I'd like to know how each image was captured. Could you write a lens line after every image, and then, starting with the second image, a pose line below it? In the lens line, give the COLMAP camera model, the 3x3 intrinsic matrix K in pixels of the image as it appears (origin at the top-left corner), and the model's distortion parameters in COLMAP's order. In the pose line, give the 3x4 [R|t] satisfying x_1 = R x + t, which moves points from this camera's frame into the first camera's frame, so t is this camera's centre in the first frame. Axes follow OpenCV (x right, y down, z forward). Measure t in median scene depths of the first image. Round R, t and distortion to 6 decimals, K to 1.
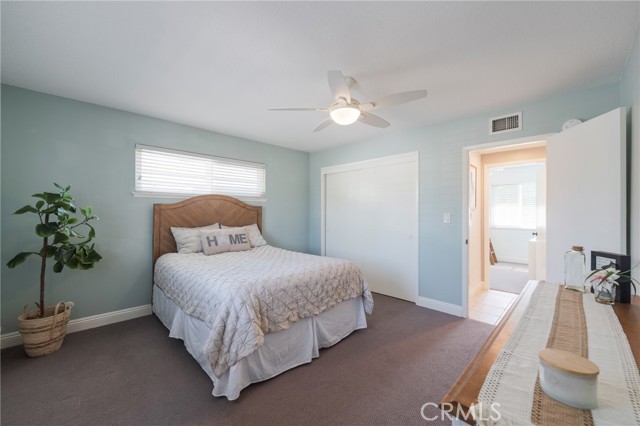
lens RADIAL K [[260.1, 0, 320.5], [0, 260.1, 211.5], [0, 0, 1]] dist [-0.002064, -0.000211]
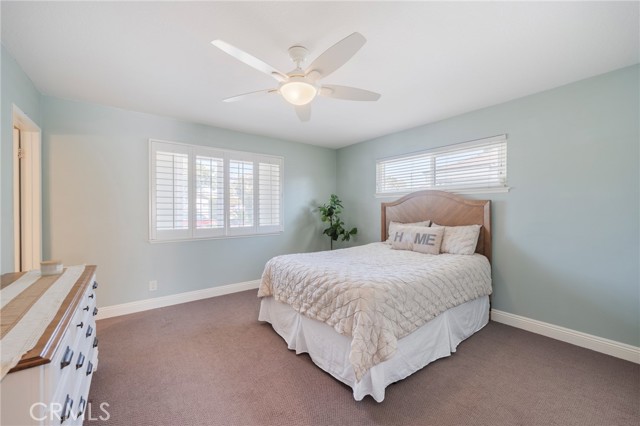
lens RADIAL K [[260.1, 0, 320.5], [0, 260.1, 211.5], [0, 0, 1]] dist [-0.002064, -0.000211]
pose [[-0.141185, 0.007826, -0.989952, 0.608388], [0.001588, 0.999969, 0.007678, 0.004770], [0.989982, -0.000488, -0.141193, 0.782584]]
